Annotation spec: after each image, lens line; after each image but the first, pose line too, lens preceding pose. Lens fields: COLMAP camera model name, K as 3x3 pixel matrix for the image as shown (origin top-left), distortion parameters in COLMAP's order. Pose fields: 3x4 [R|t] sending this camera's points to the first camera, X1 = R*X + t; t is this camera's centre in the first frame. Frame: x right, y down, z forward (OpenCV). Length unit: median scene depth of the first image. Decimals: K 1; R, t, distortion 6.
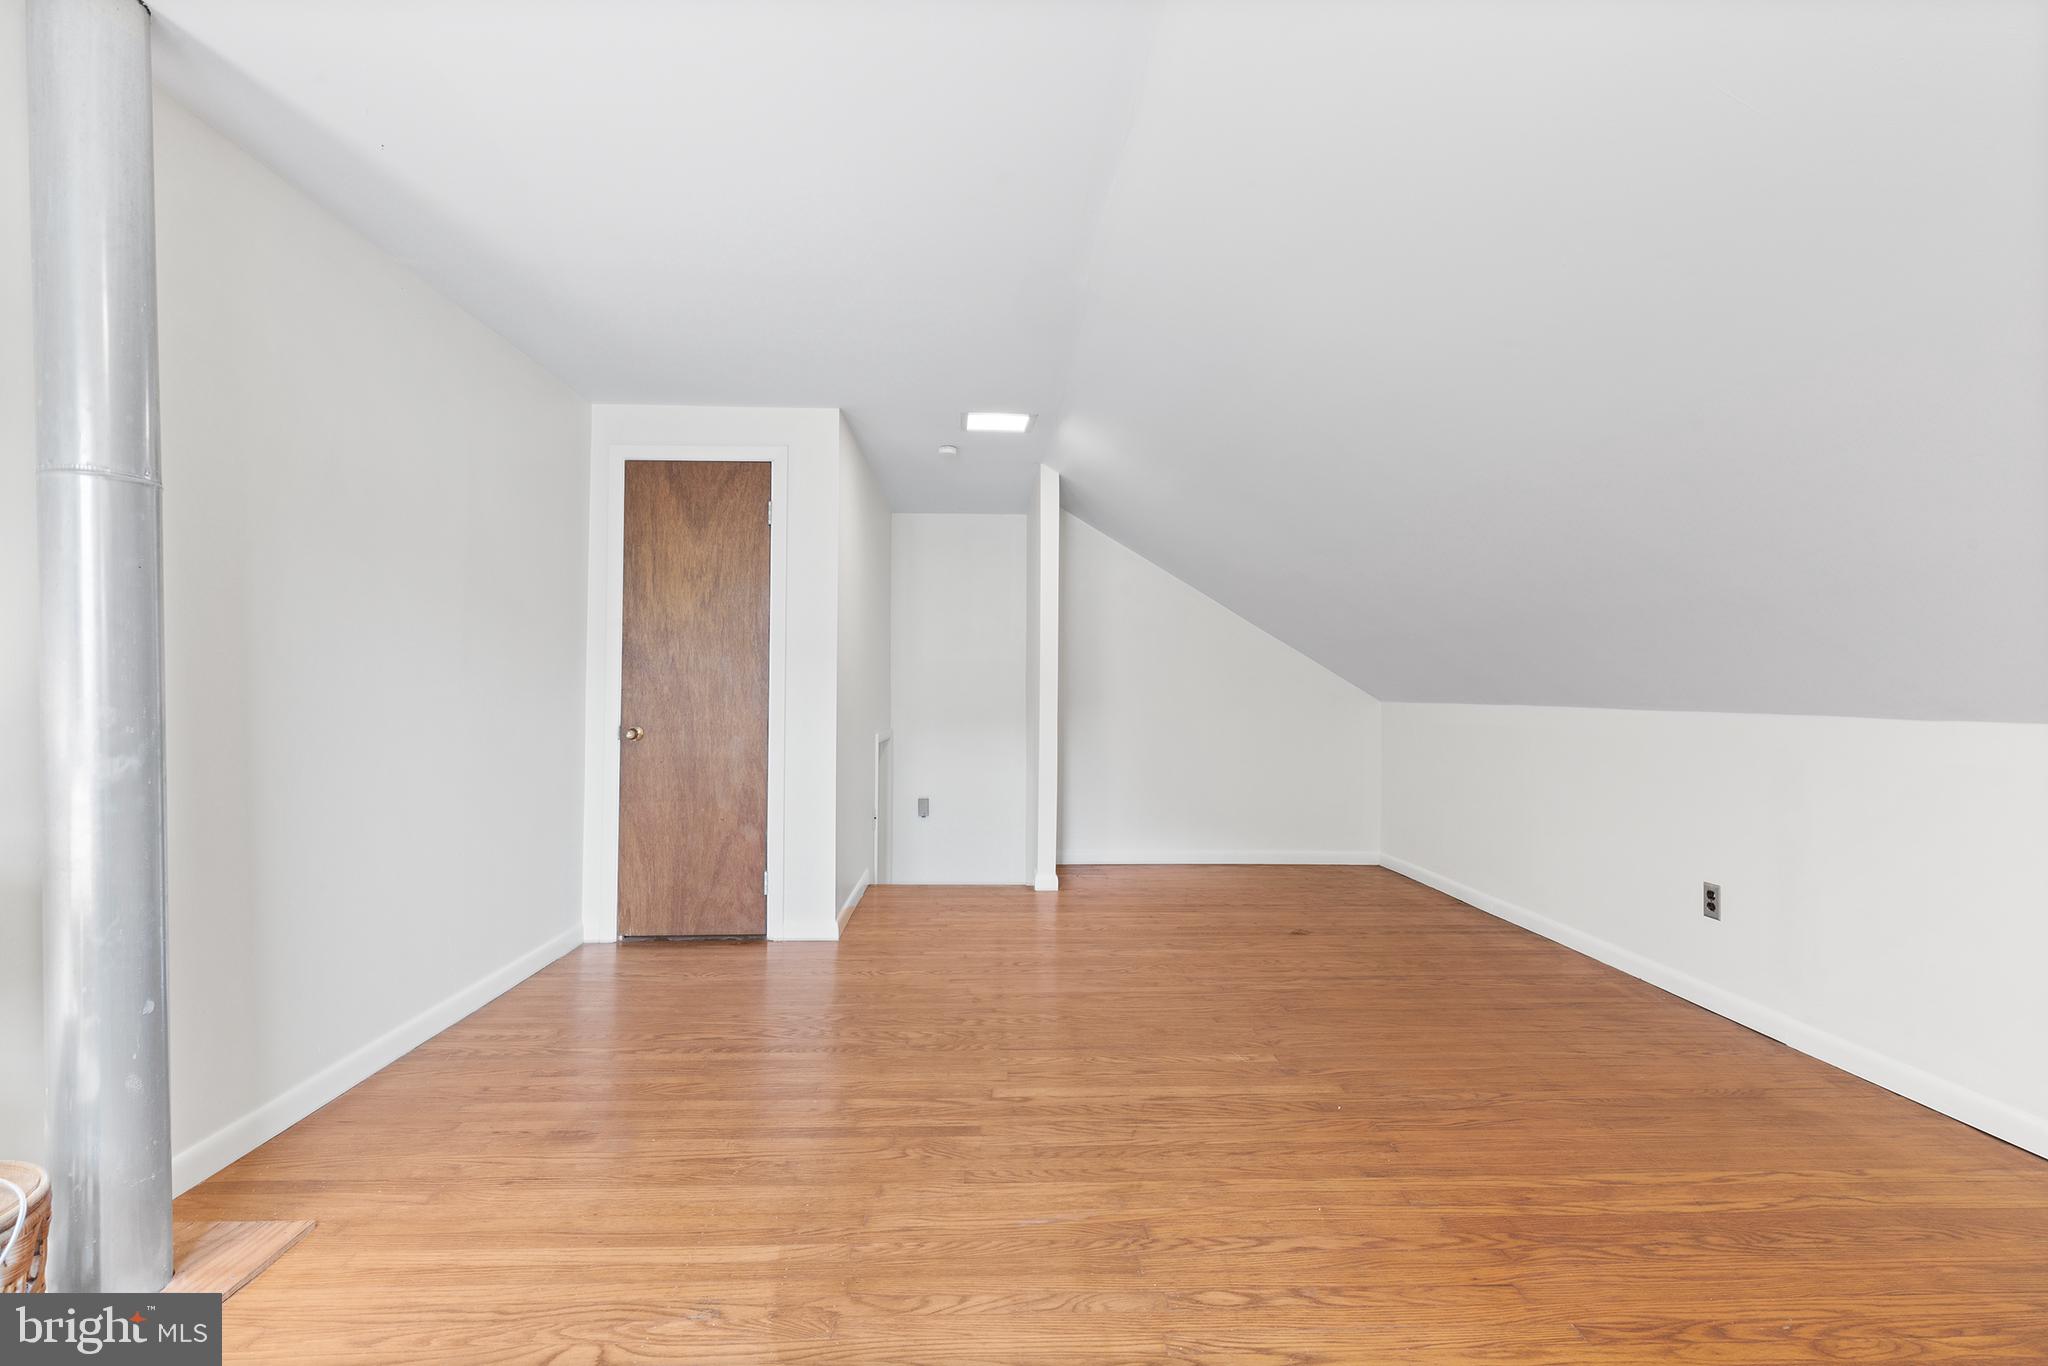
lens RADIAL K [[938.0, 0, 1014.2], [0, 938.0, 689.4], [0, 0, 1]] dist [0.003141, -0.000431]
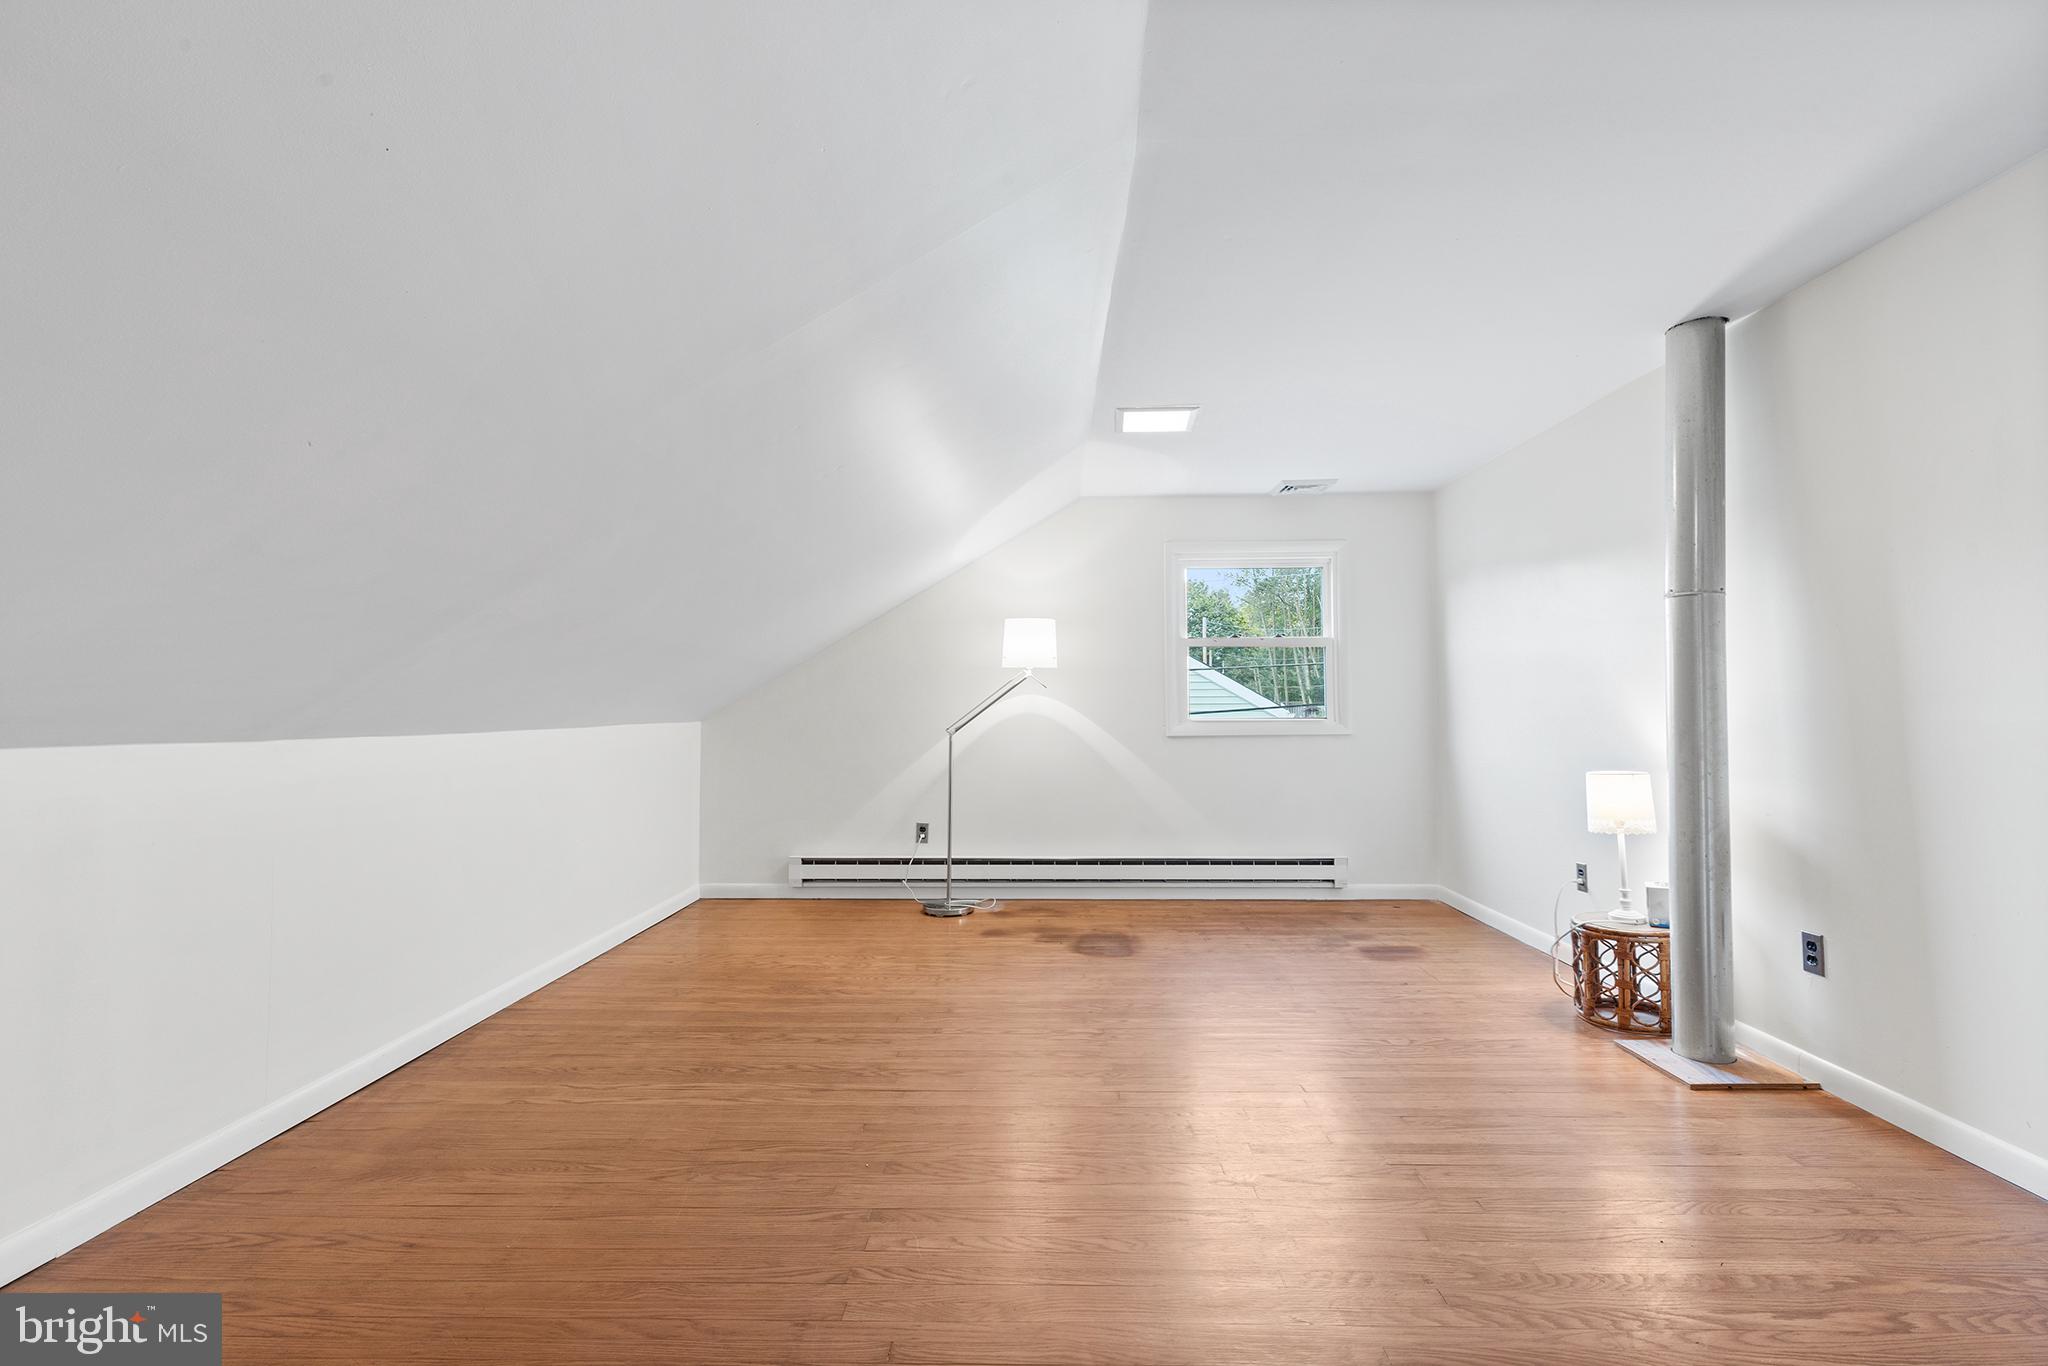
lens RADIAL K [[938.0, 0, 1036.9], [0, 938.0, 682.3], [0, 0, 1]] dist [0.003141, -0.000431]
pose [[-0.998962, 0.001479, 0.045529, 0.161735], [0.000100, 0.999542, -0.030267, 0.002464], [-0.045553, -0.030231, -0.998504, 2.244338]]
